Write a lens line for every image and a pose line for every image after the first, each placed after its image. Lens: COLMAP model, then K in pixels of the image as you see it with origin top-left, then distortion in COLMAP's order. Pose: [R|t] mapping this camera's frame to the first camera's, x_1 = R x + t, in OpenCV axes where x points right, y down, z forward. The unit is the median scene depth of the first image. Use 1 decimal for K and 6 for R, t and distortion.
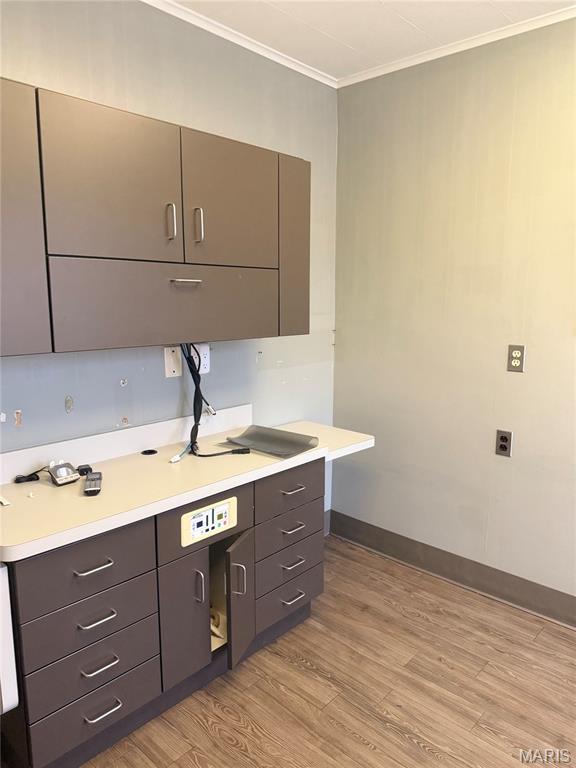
lens RADIAL K [[544.7, 0, 288.0], [0, 544.7, 384.0], [0, 0, 1]] dist [0.002212, -0.000261]
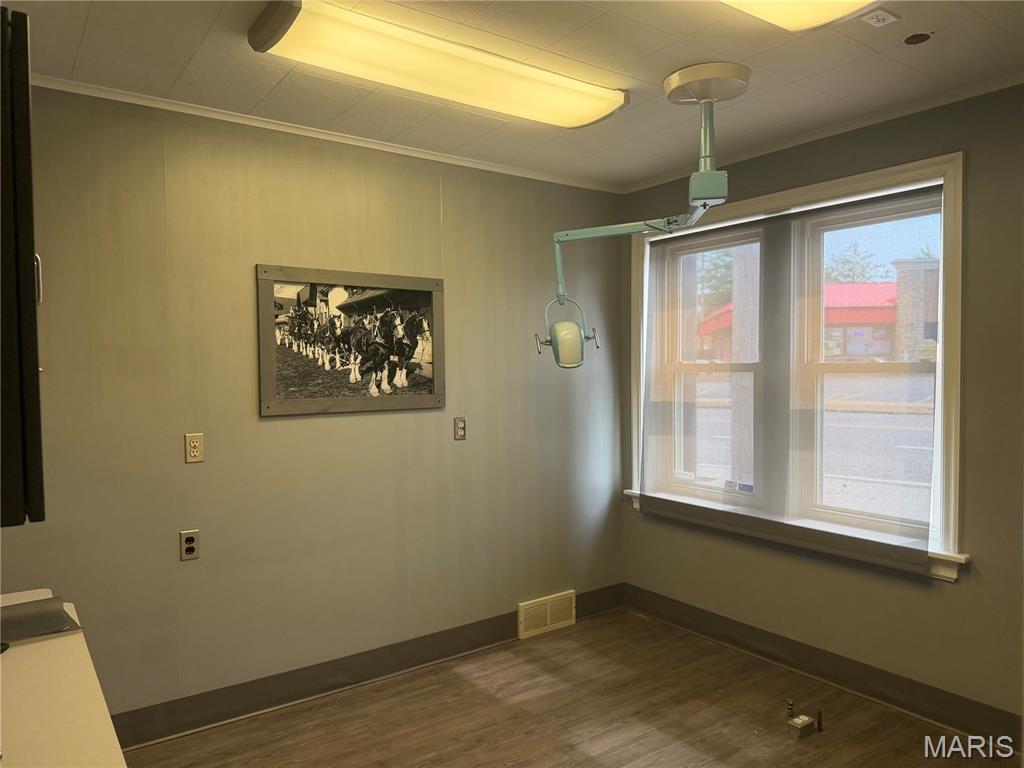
lens RADIAL K [[726.2, 0, 512.0], [0, 726.2, 384.0], [0, 0, 1]] dist [0.002212, -0.000261]
pose [[0.197834, -0.037830, 0.979505, -0.710784], [0.164176, 0.986419, 0.004937, -0.075604], [-0.966389, 0.159835, 0.201358, 0.235652]]
